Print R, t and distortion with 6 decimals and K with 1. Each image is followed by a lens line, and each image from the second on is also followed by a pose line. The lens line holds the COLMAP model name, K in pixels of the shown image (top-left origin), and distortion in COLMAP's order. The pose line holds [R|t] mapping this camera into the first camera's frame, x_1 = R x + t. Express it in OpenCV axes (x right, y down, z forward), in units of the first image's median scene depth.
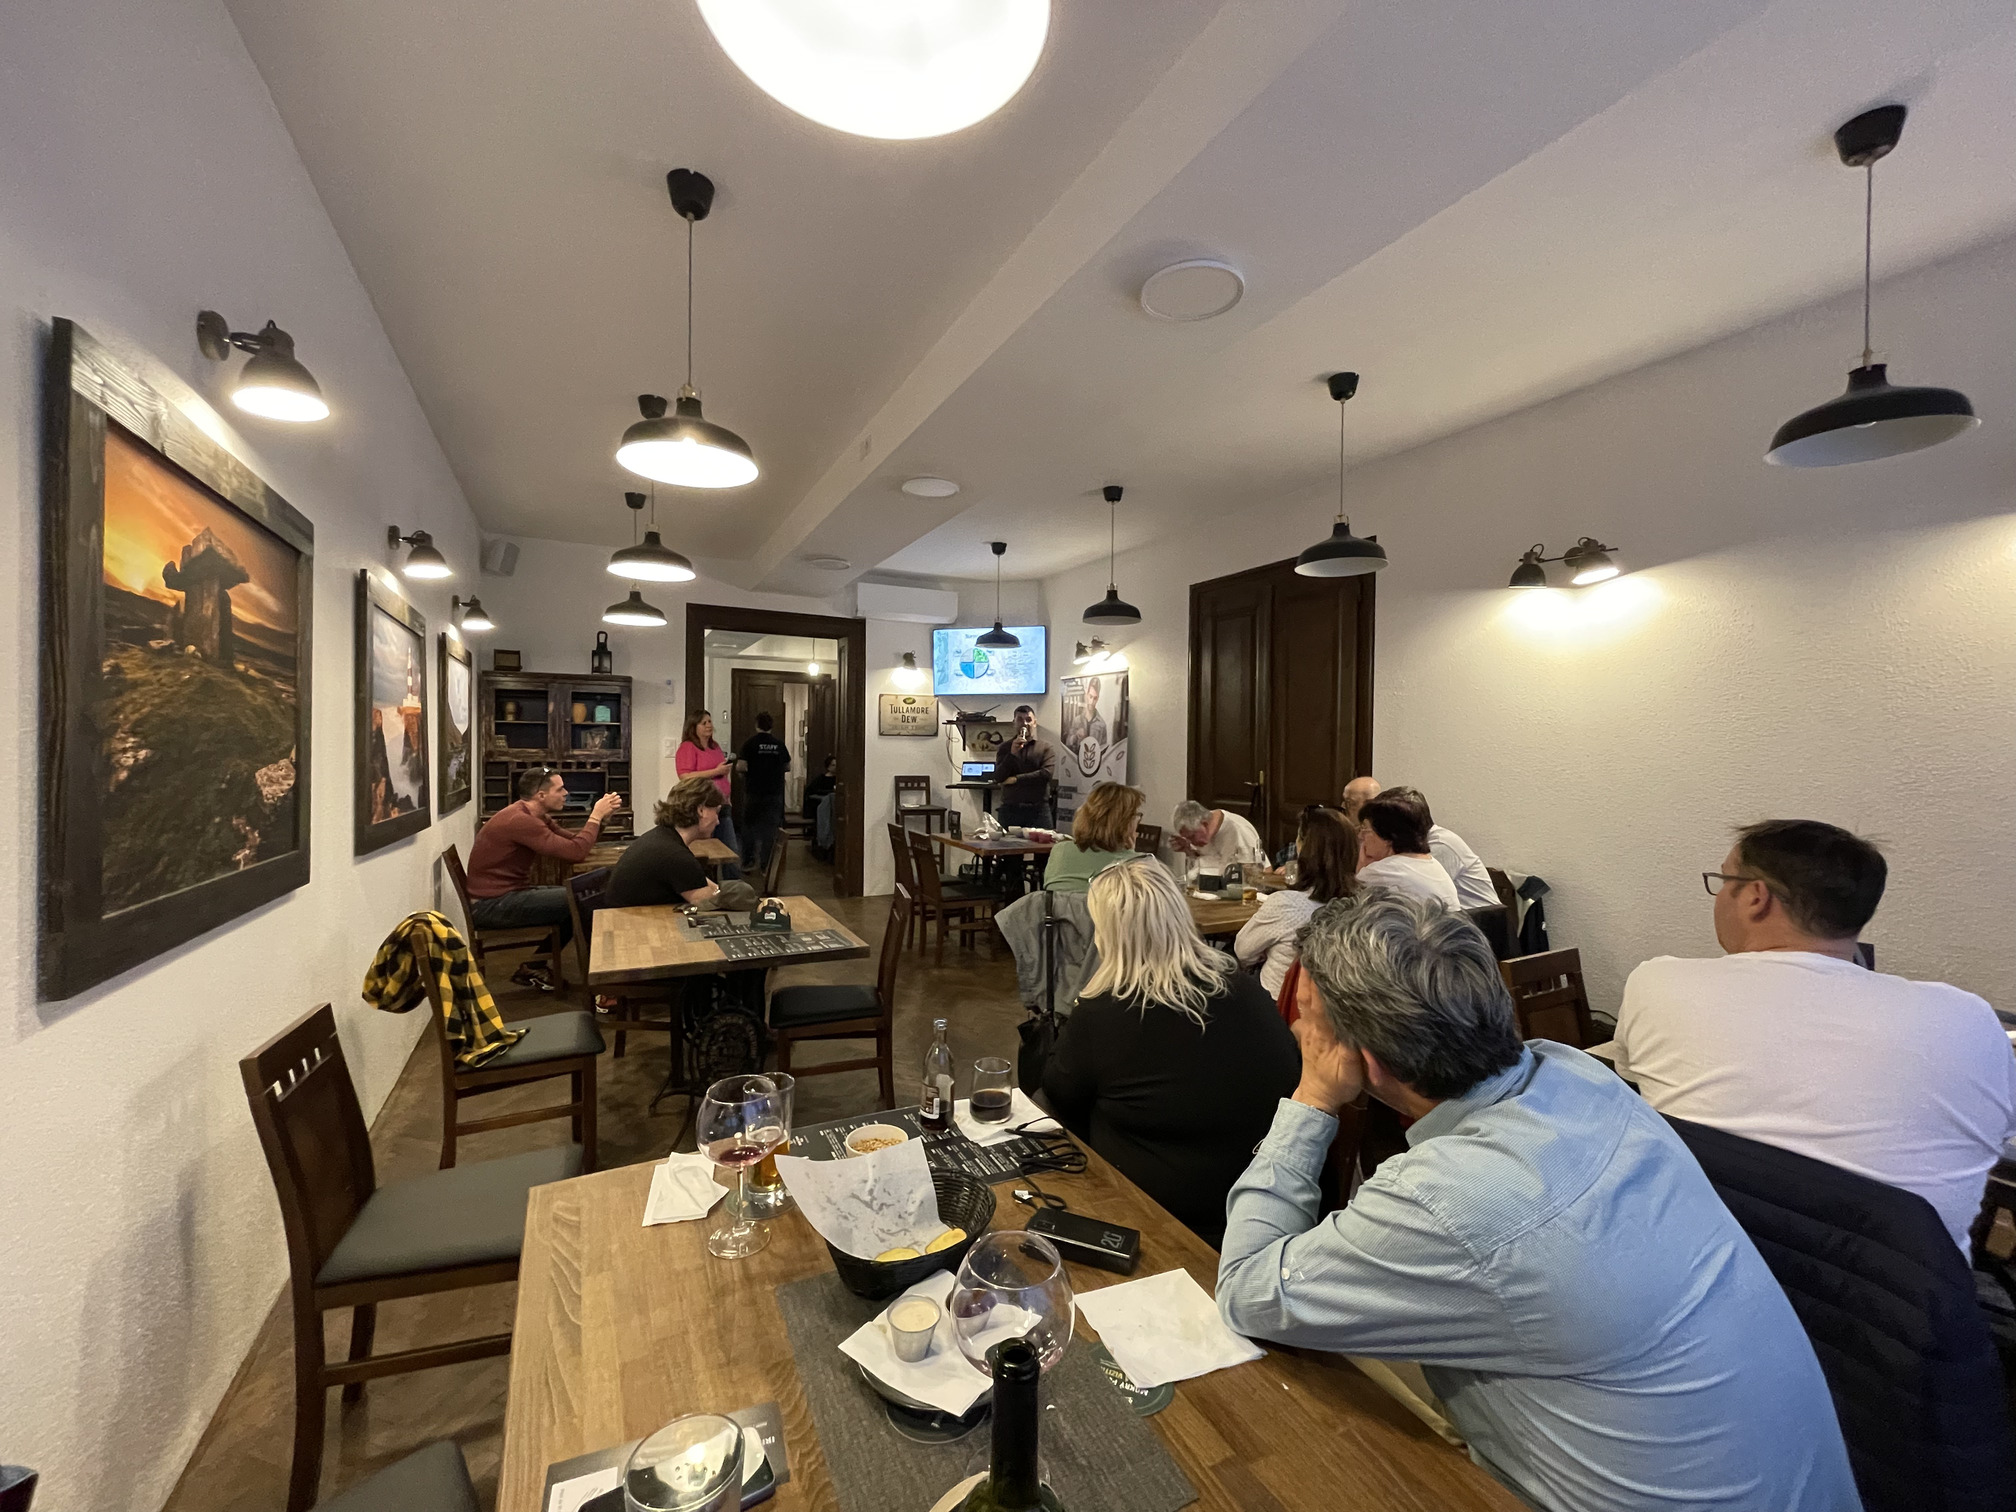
lens RADIAL K [[813.0, 0, 1004.5], [0, 813.0, 757.4], [0, 0, 1]] dist [-0.004130, -0.000413]
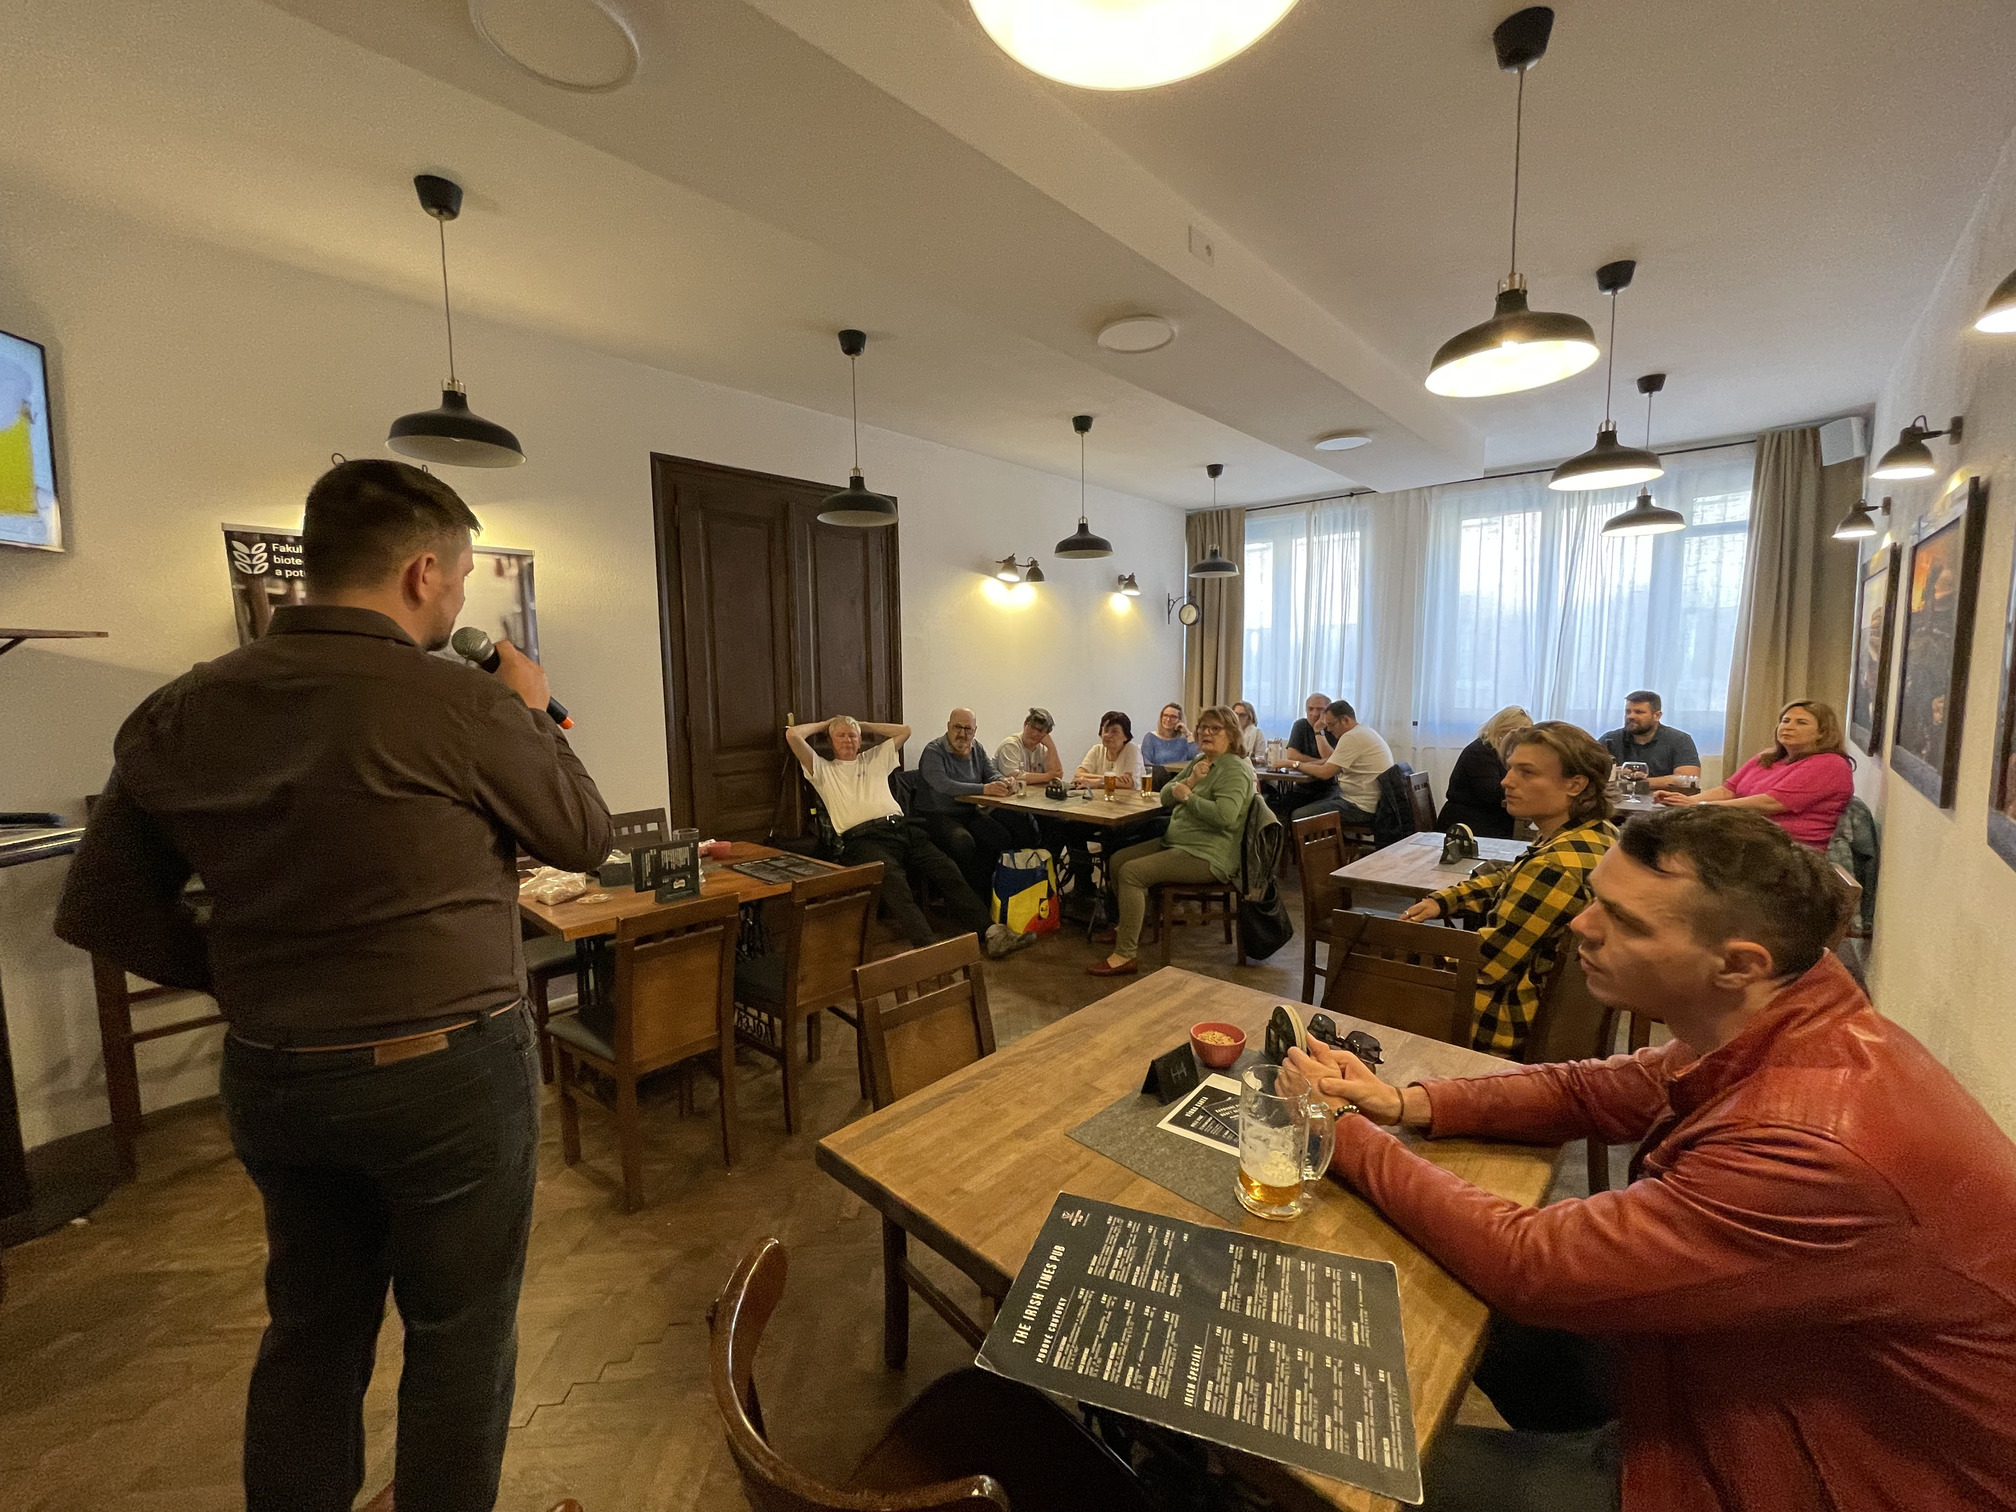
lens RADIAL K [[813.0, 0, 1011.0], [0, 813.0, 745.8], [0, 0, 1]] dist [-0.004130, -0.000413]
pose [[-0.362793, -0.084973, 0.927988, -0.479371], [0.027152, 0.994447, 0.101674, -0.023559], [-0.931474, 0.062083, -0.358471, 0.860778]]
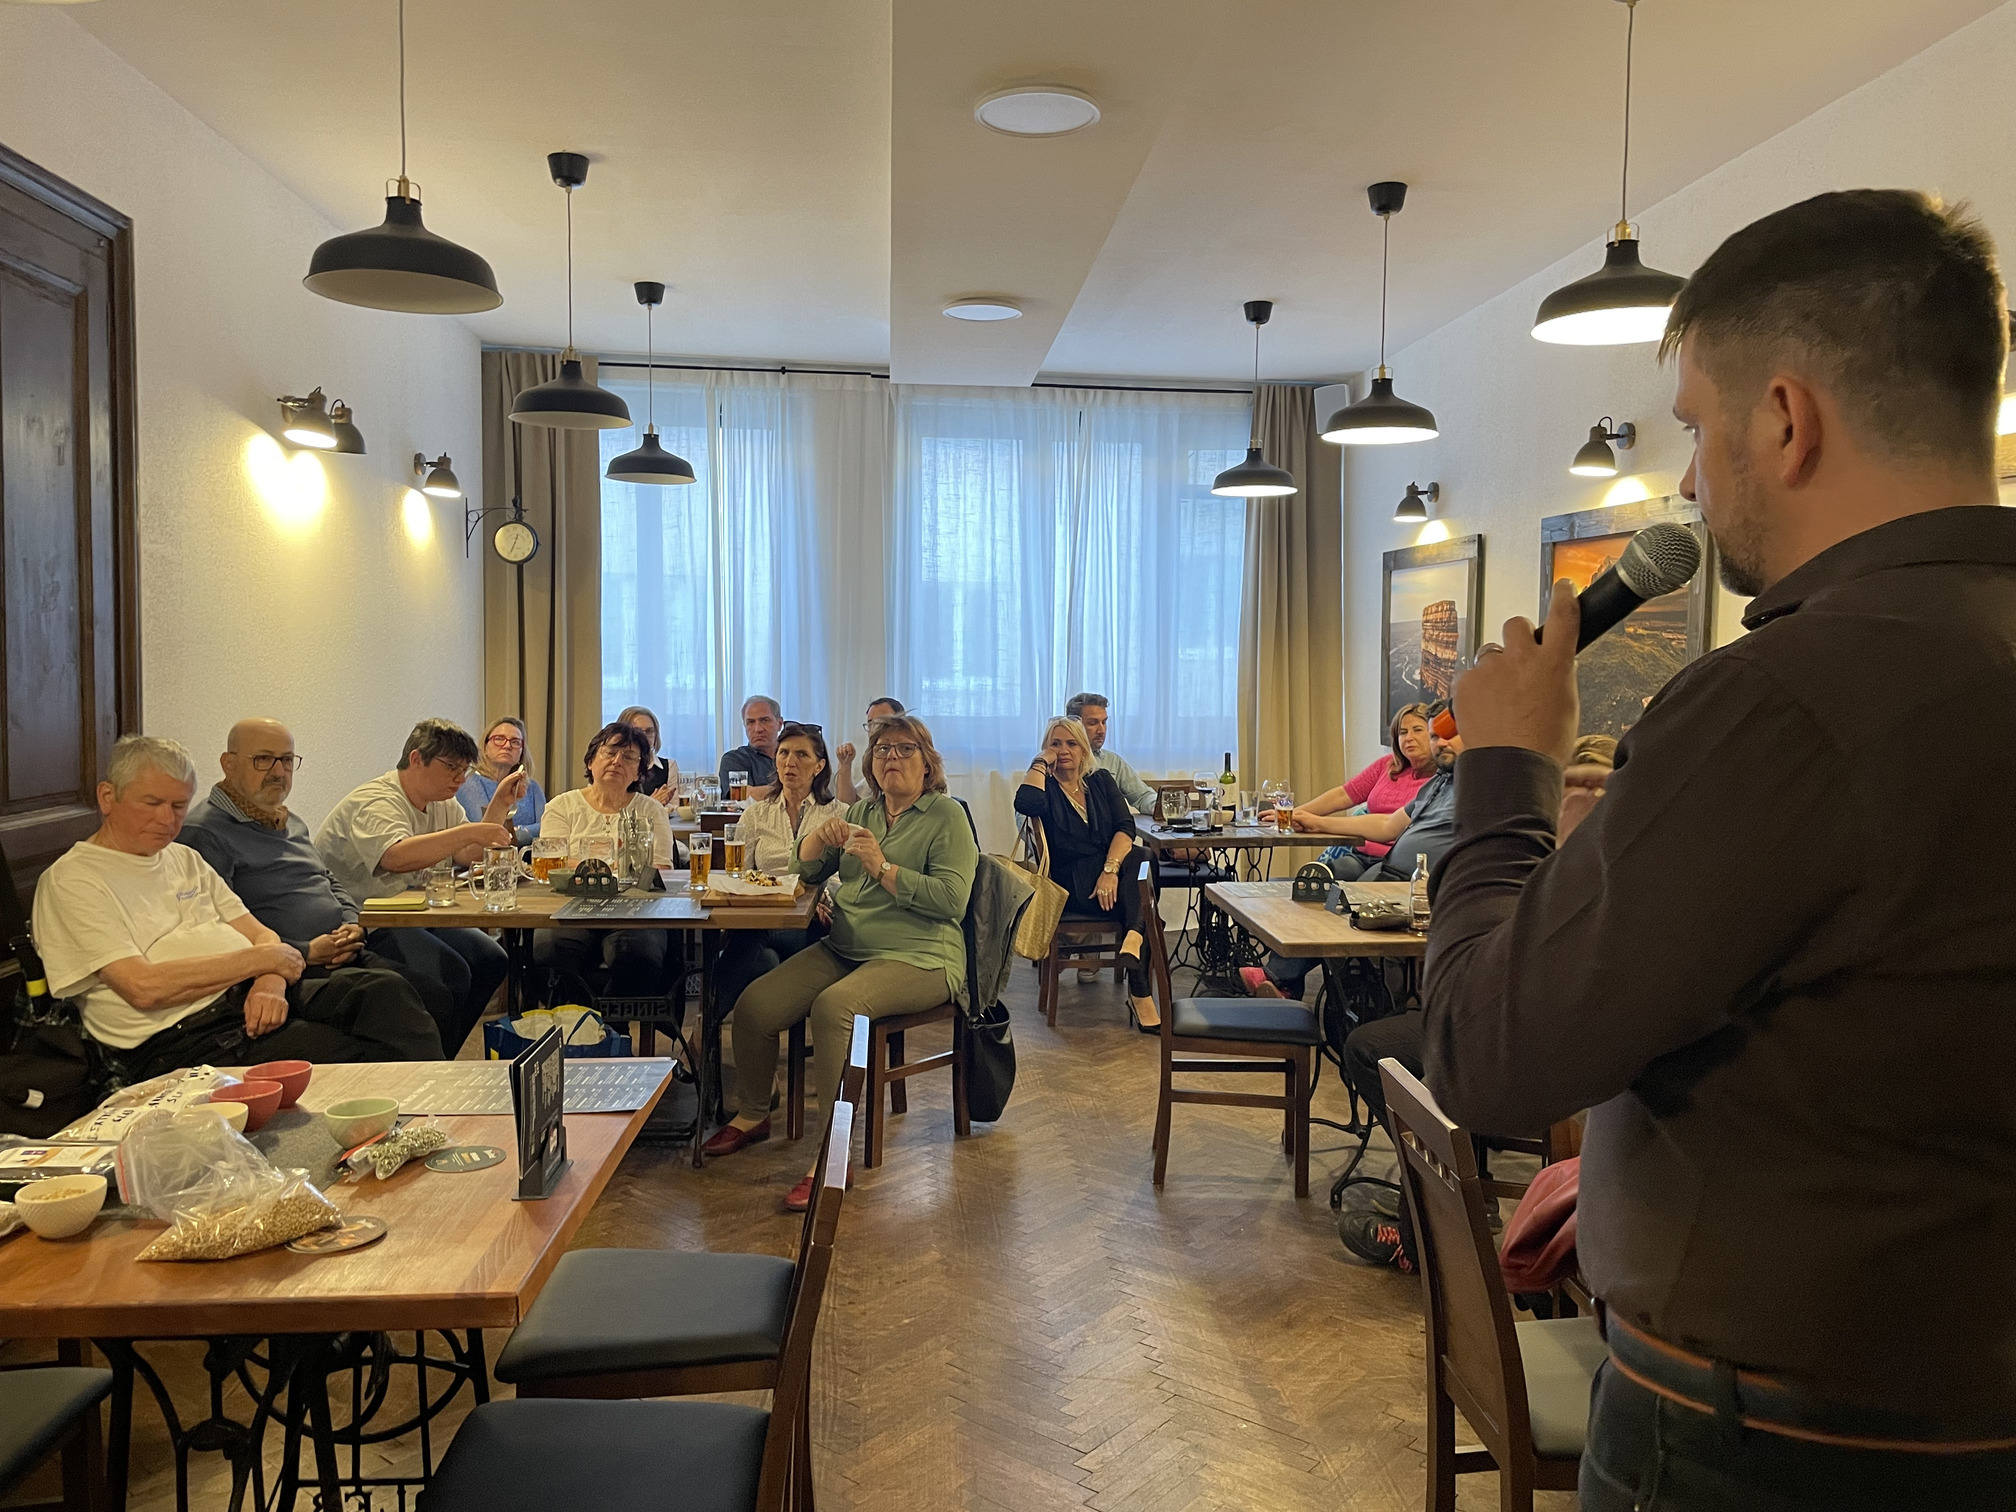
lens RADIAL K [[1521.9, 0, 1017.4], [0, 1521.9, 737.8], [0, 0, 1]] dist [0.077083, -0.094853]
pose [[-0.925939, -0.038847, 0.375669, -0.259011], [-0.014069, 0.997553, 0.068477, -0.024088], [-0.377410, 0.058121, -0.924221, 1.127849]]
